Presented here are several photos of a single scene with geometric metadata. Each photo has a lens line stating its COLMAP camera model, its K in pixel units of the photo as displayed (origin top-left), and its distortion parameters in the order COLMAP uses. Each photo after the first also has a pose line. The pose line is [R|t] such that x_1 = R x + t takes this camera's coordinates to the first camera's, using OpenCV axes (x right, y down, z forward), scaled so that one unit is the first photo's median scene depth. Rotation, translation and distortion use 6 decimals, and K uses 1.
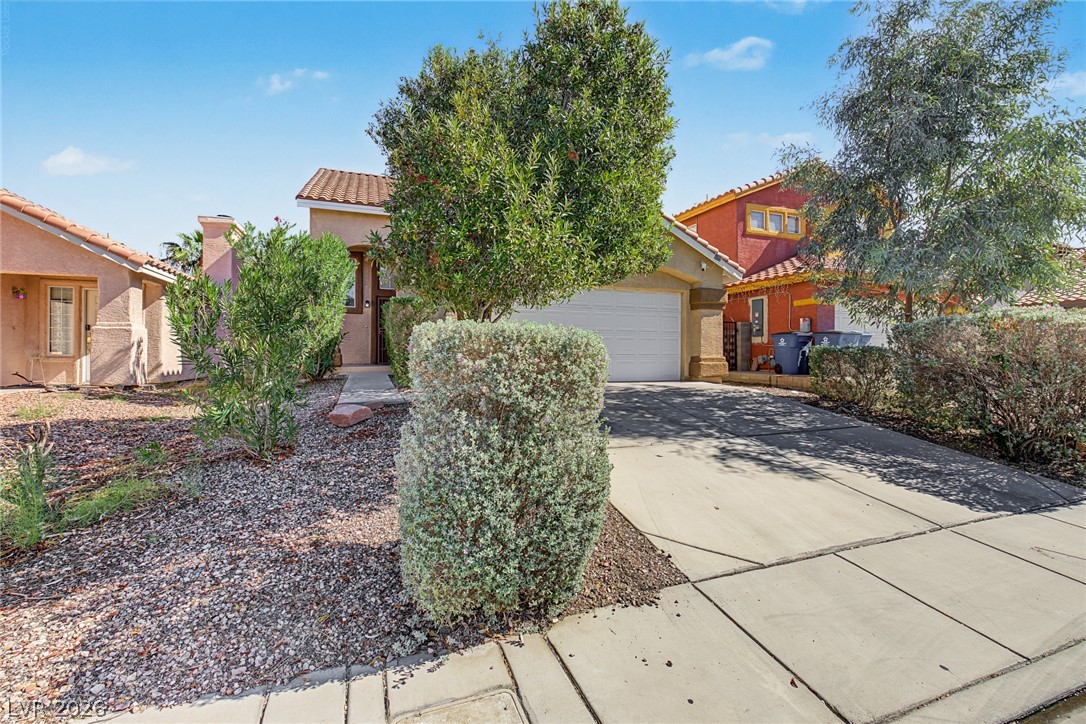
lens RADIAL K [[480.3, 0, 539.3], [0, 480.3, 355.9], [0, 0, 1]] dist [0.005393, 0.000244]
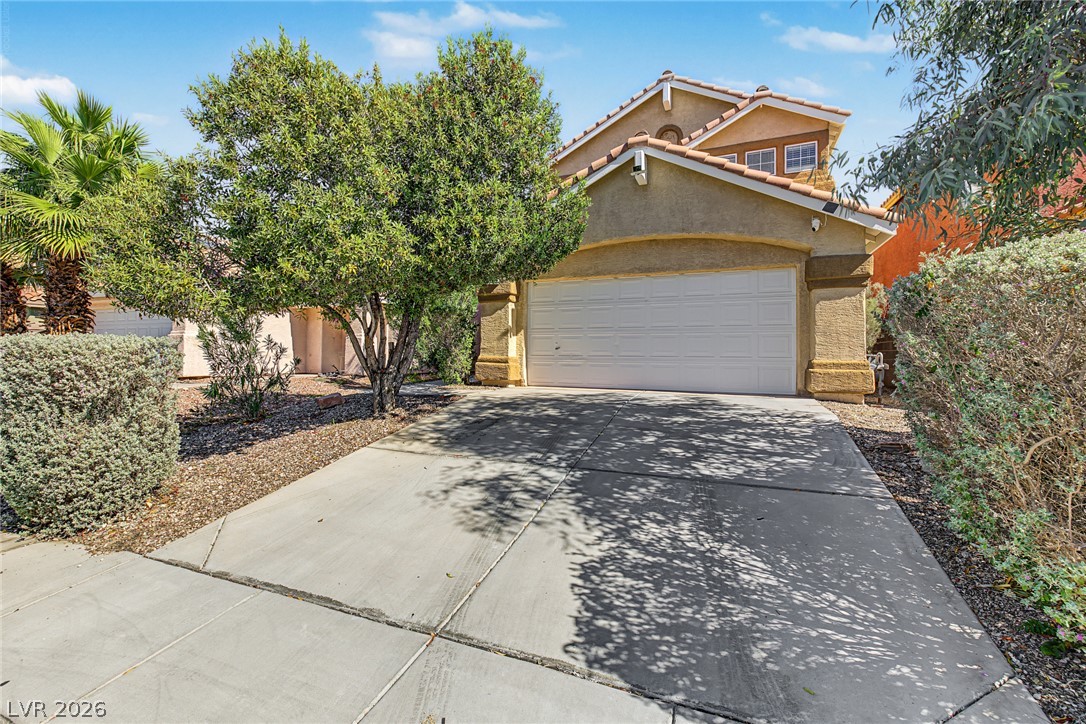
lens RADIAL K [[480.3, 0, 492.7], [0, 480.3, 344.2], [0, 0, 1]] dist [0.005393, 0.000244]
pose [[0.706860, -0.012921, -0.707236, 0.484069], [-0.005904, 0.999691, -0.024164, -0.002478], [0.707329, 0.021256, 0.706565, 0.217045]]
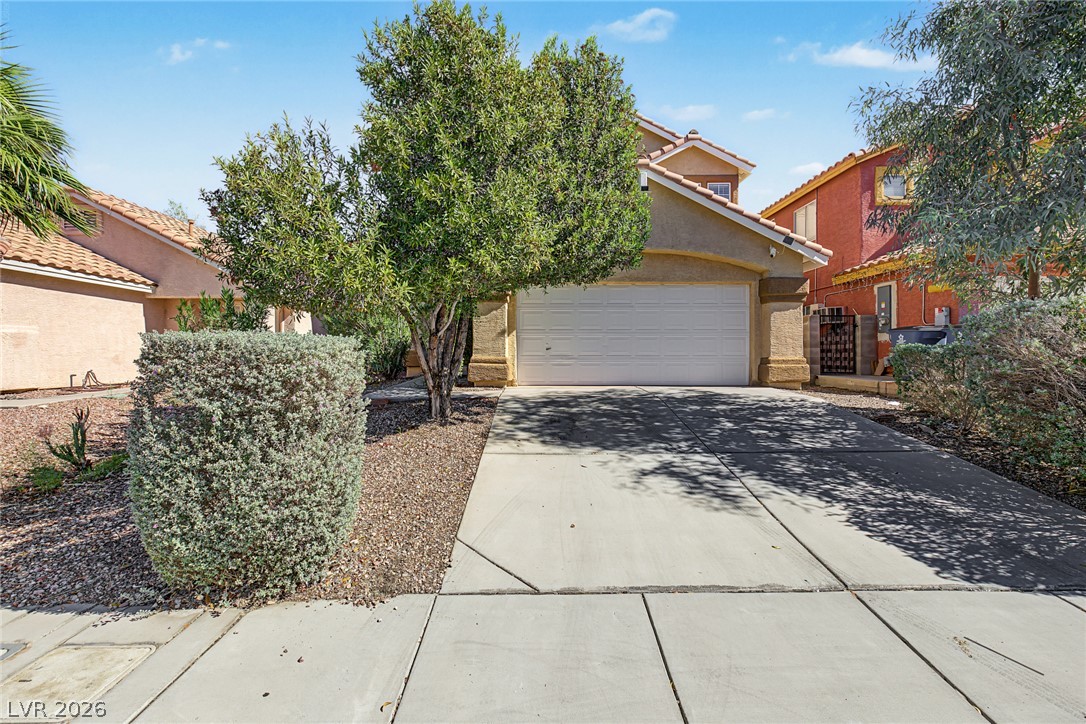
lens RADIAL K [[480.3, 0, 522.9], [0, 480.3, 359.8], [0, 0, 1]] dist [0.005393, 0.000244]
pose [[0.933212, 0.000724, -0.359327, 0.230423], [0.001993, 0.999972, 0.007192, -0.002446], [0.359322, -0.007428, 0.933184, 0.044302]]
